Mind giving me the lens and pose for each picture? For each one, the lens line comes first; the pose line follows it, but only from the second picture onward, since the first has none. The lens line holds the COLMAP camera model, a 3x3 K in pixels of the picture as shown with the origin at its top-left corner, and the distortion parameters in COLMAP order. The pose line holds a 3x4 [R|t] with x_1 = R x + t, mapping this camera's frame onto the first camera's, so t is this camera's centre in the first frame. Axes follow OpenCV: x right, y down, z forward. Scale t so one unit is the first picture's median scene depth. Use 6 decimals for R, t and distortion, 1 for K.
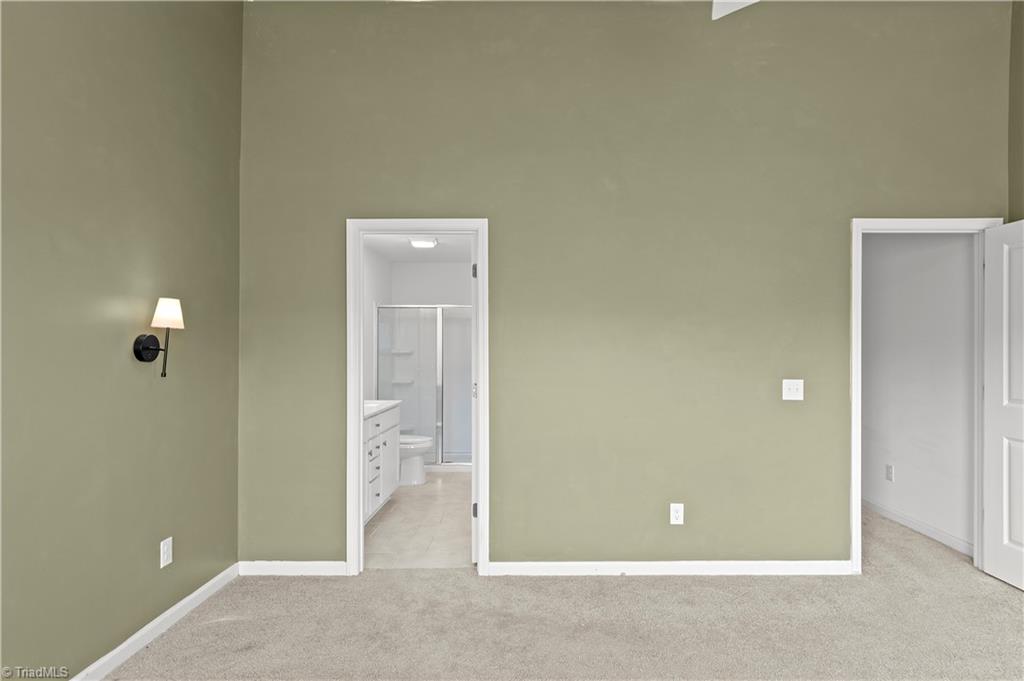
lens RADIAL K [[552.7, 0, 507.2], [0, 552.7, 344.8], [0, 0, 1]] dist [-0.002214, -0.000900]
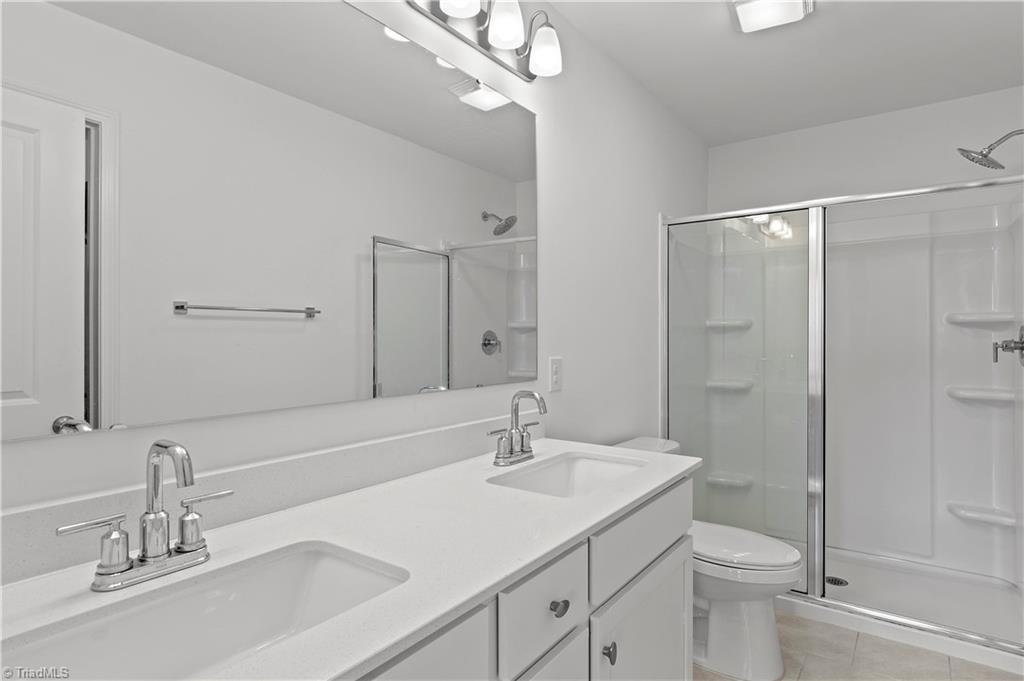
lens RADIAL K [[552.7, 0, 505.4], [0, 552.7, 347.5], [0, 0, 1]] dist [-0.002214, -0.000900]
pose [[0.805734, -0.001502, -0.592276, -0.060791], [0.004191, 0.999986, 0.003166, 0.031725], [0.592263, -0.005034, 0.805729, 0.495614]]
